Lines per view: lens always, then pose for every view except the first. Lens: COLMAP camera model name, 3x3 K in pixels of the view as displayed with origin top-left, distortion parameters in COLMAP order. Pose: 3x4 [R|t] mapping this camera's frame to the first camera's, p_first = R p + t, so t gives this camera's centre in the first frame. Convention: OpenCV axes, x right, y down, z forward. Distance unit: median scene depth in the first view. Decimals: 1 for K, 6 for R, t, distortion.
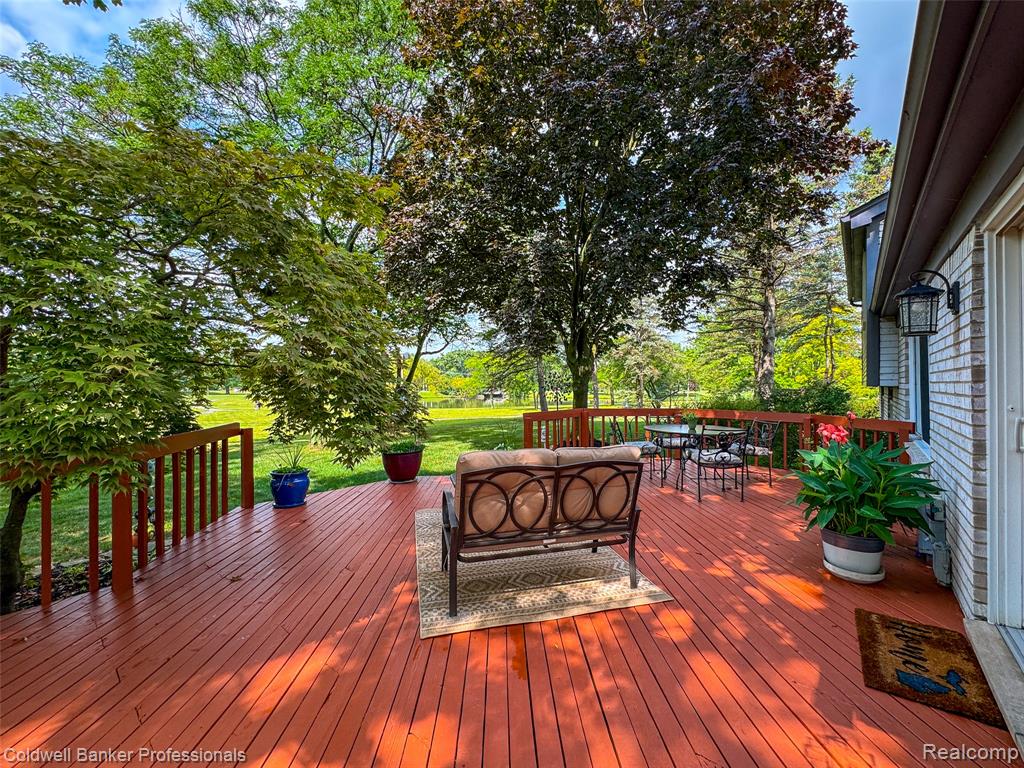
lens RADIAL K [[416.9, 0, 517.0], [0, 416.9, 381.1], [0, 0, 1]] dist [-0.002651, -0.000447]
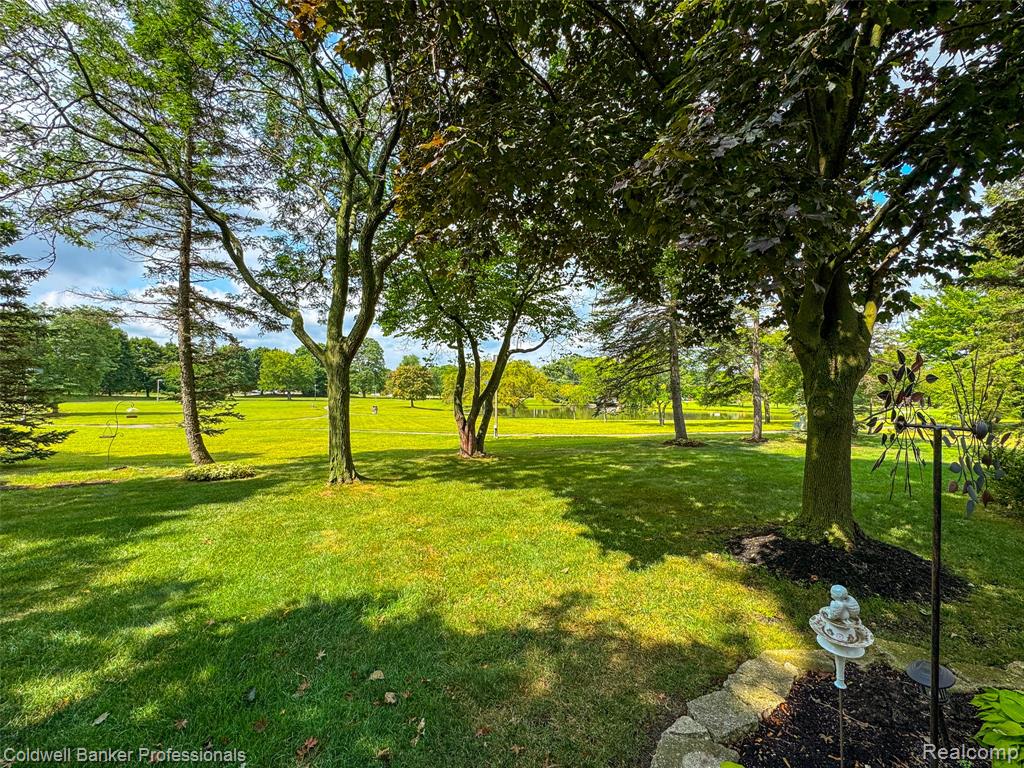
lens RADIAL K [[416.9, 0, 520.3], [0, 416.9, 387.7], [0, 0, 1]] dist [-0.002651, -0.000447]
pose [[0.966241, 0.011478, -0.257384, -0.015782], [-0.012088, 0.999927, -0.000787, -0.000518], [0.257356, 0.003872, 0.966309, 0.235162]]
